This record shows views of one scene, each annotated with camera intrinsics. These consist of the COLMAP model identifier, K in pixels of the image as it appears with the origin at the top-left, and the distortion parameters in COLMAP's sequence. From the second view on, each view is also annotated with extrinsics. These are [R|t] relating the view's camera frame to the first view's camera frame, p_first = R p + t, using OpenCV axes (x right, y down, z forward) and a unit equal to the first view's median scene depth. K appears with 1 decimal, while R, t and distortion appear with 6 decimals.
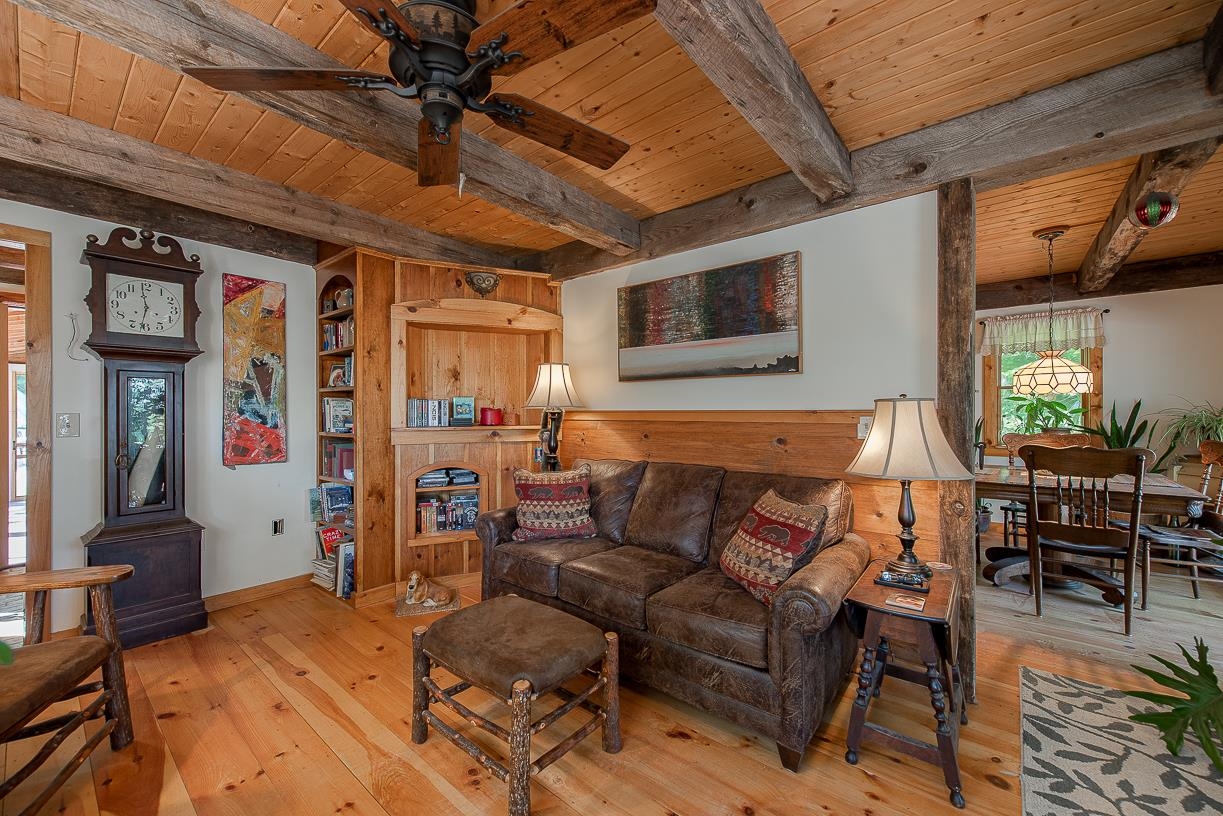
lens RADIAL K [[480.1, 0, 599.6], [0, 480.1, 409.5], [0, 0, 1]] dist [-0.024099, 0.000647]
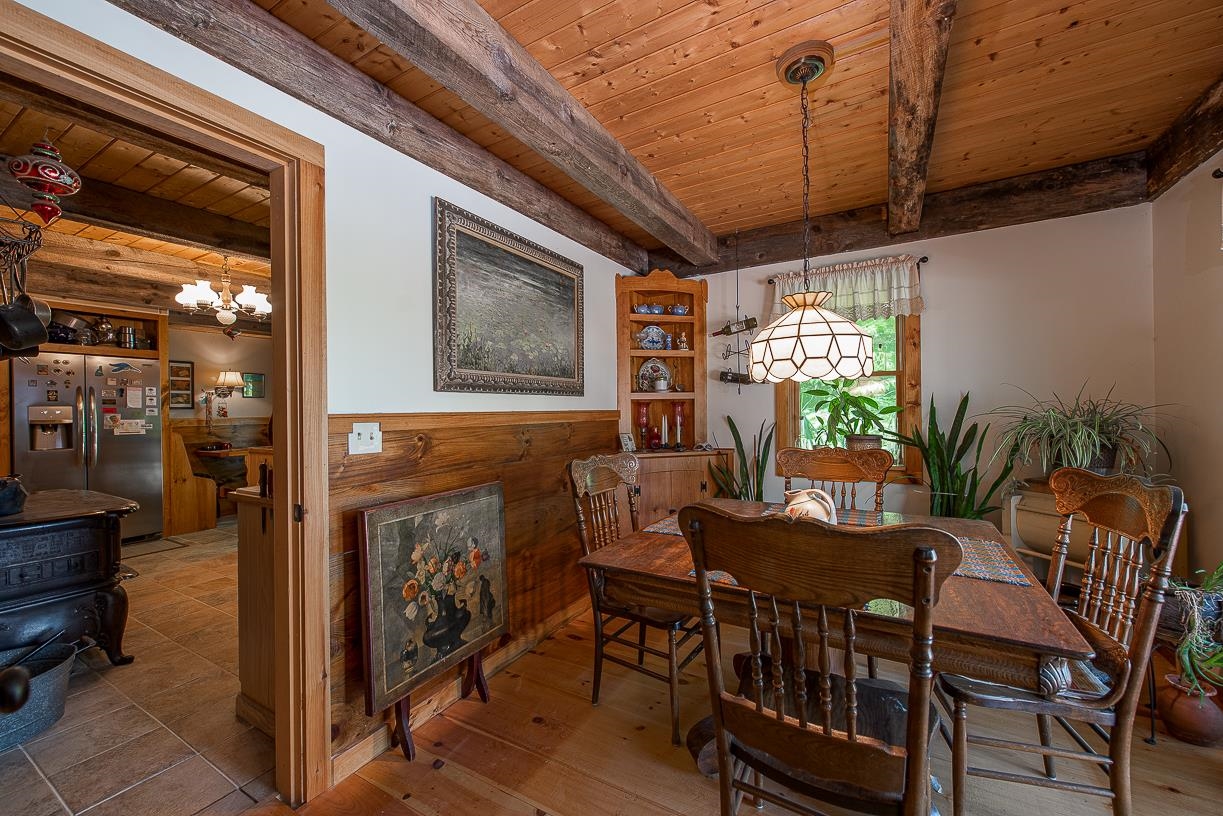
lens RADIAL K [[480.1, 0, 620.6], [0, 480.1, 409.0], [0, 0, 1]] dist [-0.024099, 0.000647]
pose [[0.979964, -0.009352, 0.198953, 0.519796], [0.008972, 0.999956, 0.002807, -0.003847], [-0.198971, -0.000966, 0.980005, 0.417341]]
